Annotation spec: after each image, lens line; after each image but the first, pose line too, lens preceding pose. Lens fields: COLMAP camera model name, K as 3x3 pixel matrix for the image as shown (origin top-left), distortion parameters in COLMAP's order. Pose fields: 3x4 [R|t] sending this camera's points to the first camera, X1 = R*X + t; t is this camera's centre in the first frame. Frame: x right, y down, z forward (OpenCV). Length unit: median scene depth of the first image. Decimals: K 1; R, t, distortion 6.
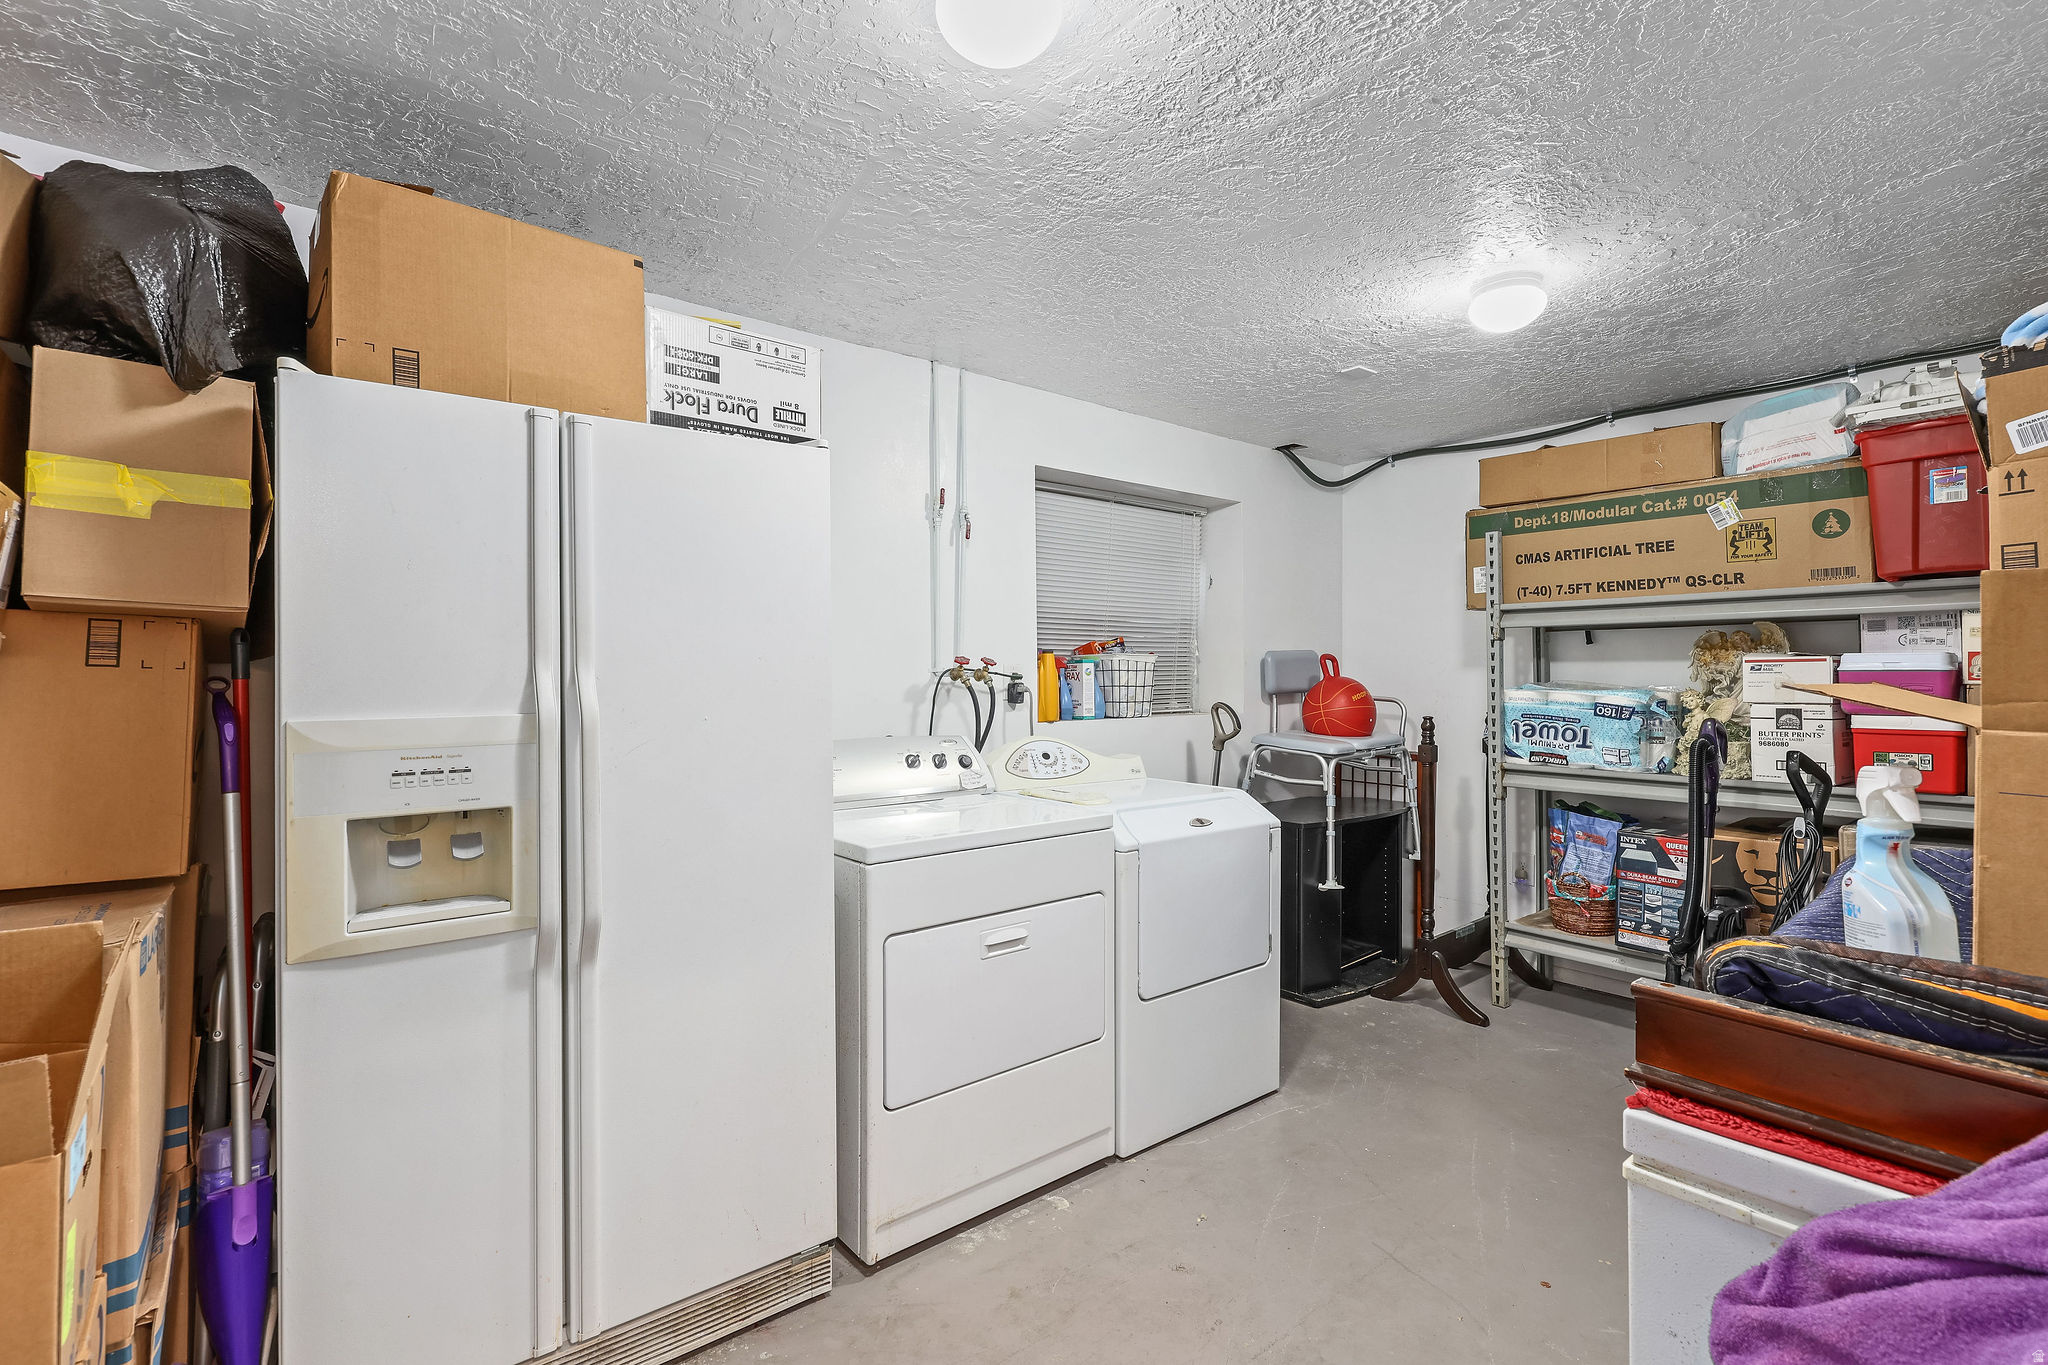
lens RADIAL K [[938.0, 0, 1024.0], [0, 938.0, 670.2], [0, 0, 1]] dist [0.003952, 0.000429]
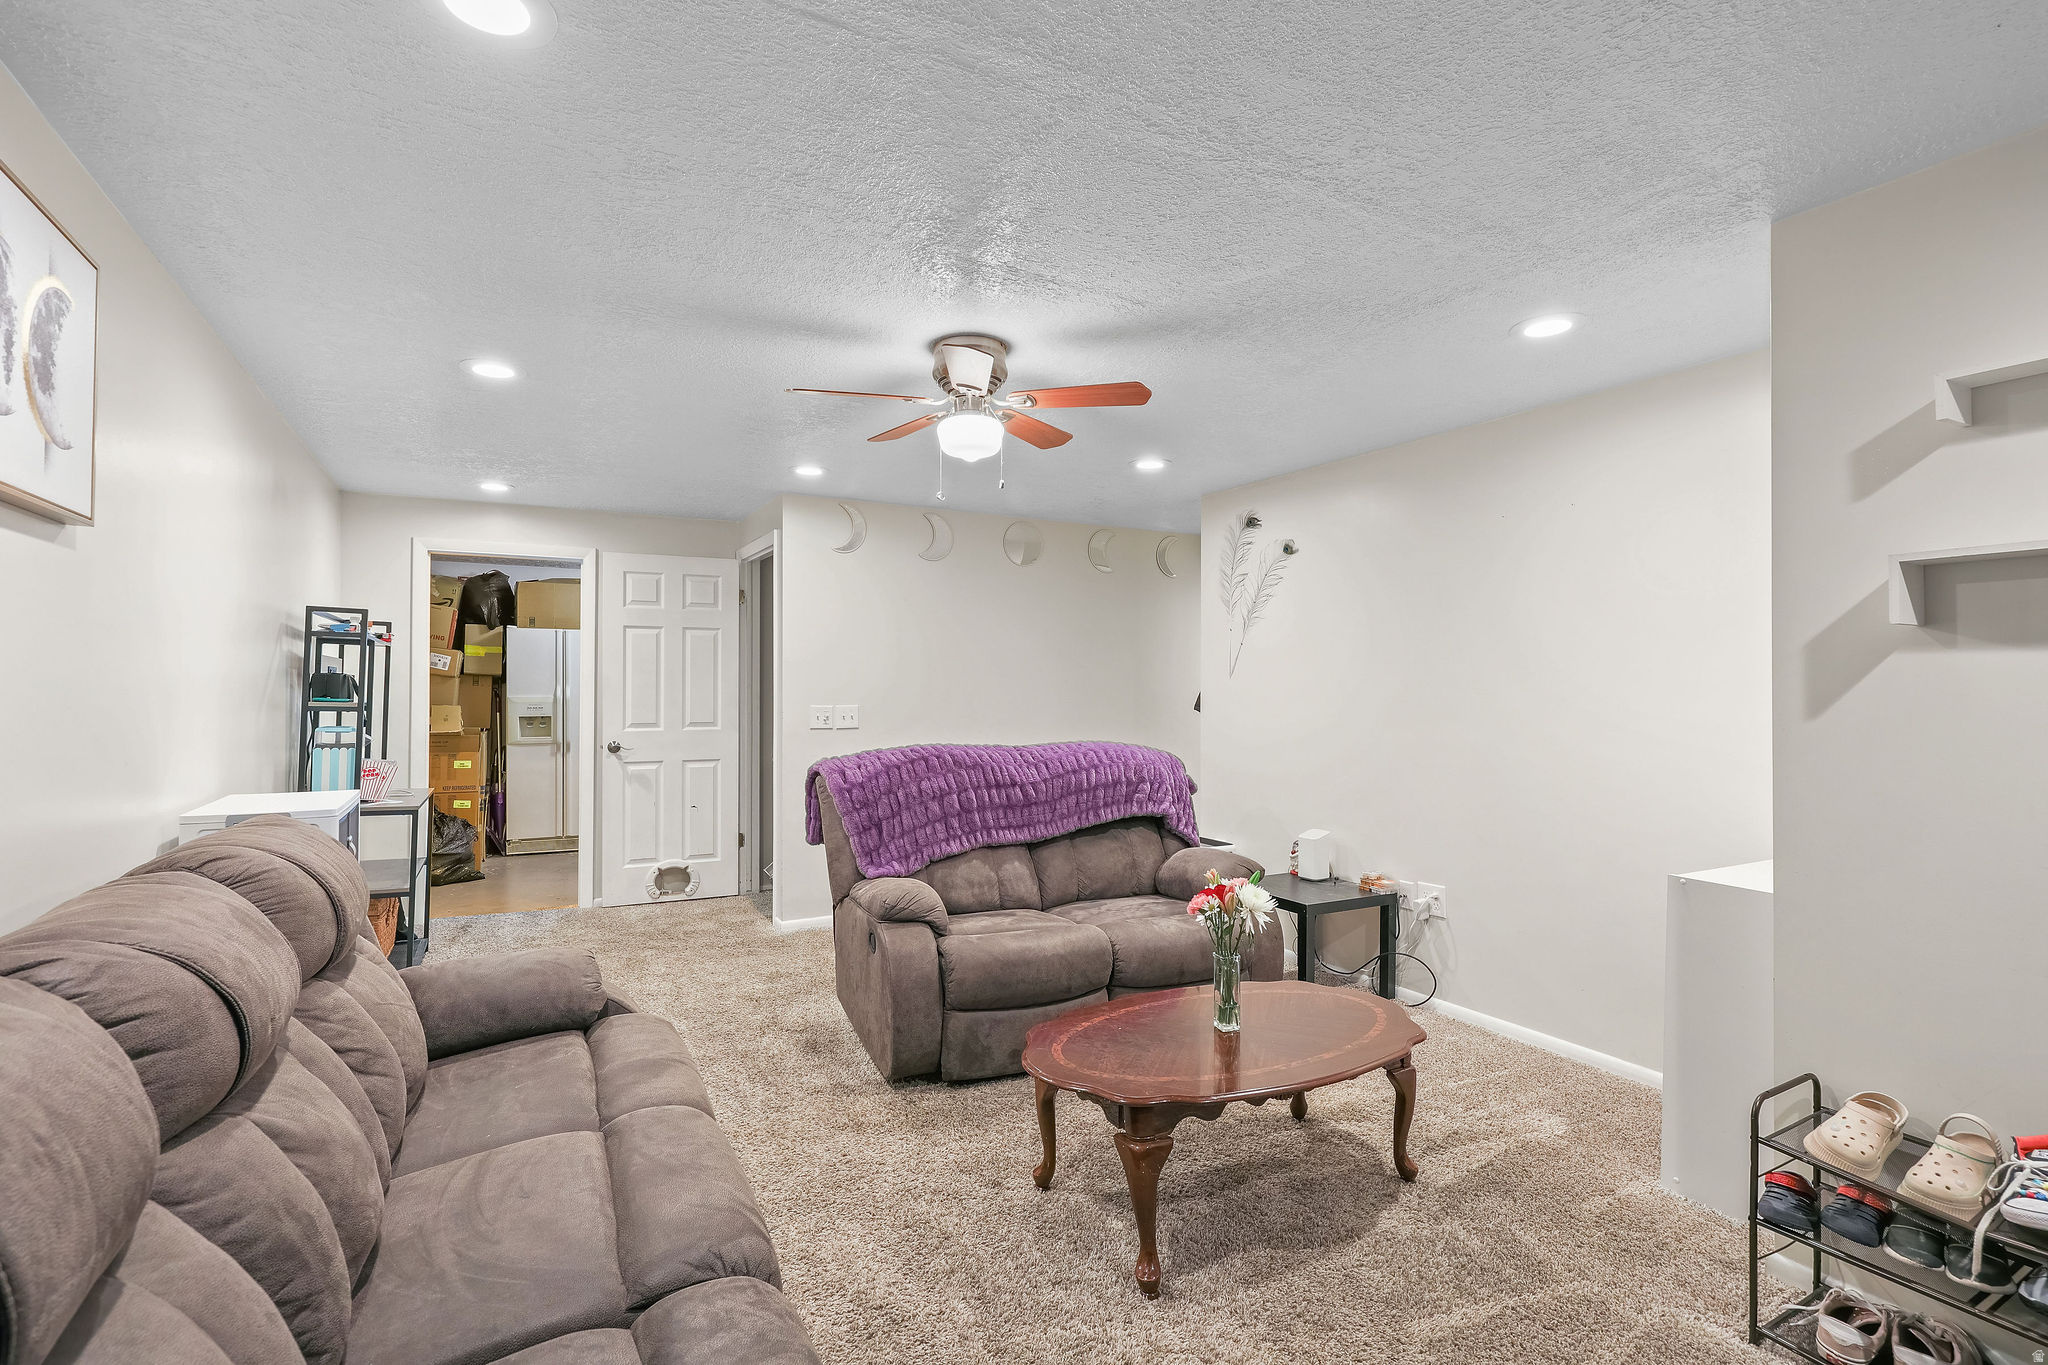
lens RADIAL K [[938.0, 0, 1025.9], [0, 938.0, 688.6], [0, 0, 1]] dist [0.003952, 0.000429]
pose [[0.984633, 0.006024, -0.174530, 2.662644], [-0.006572, 0.999975, -0.002563, 0.004548], [0.174510, 0.003670, 0.984648, -3.271925]]
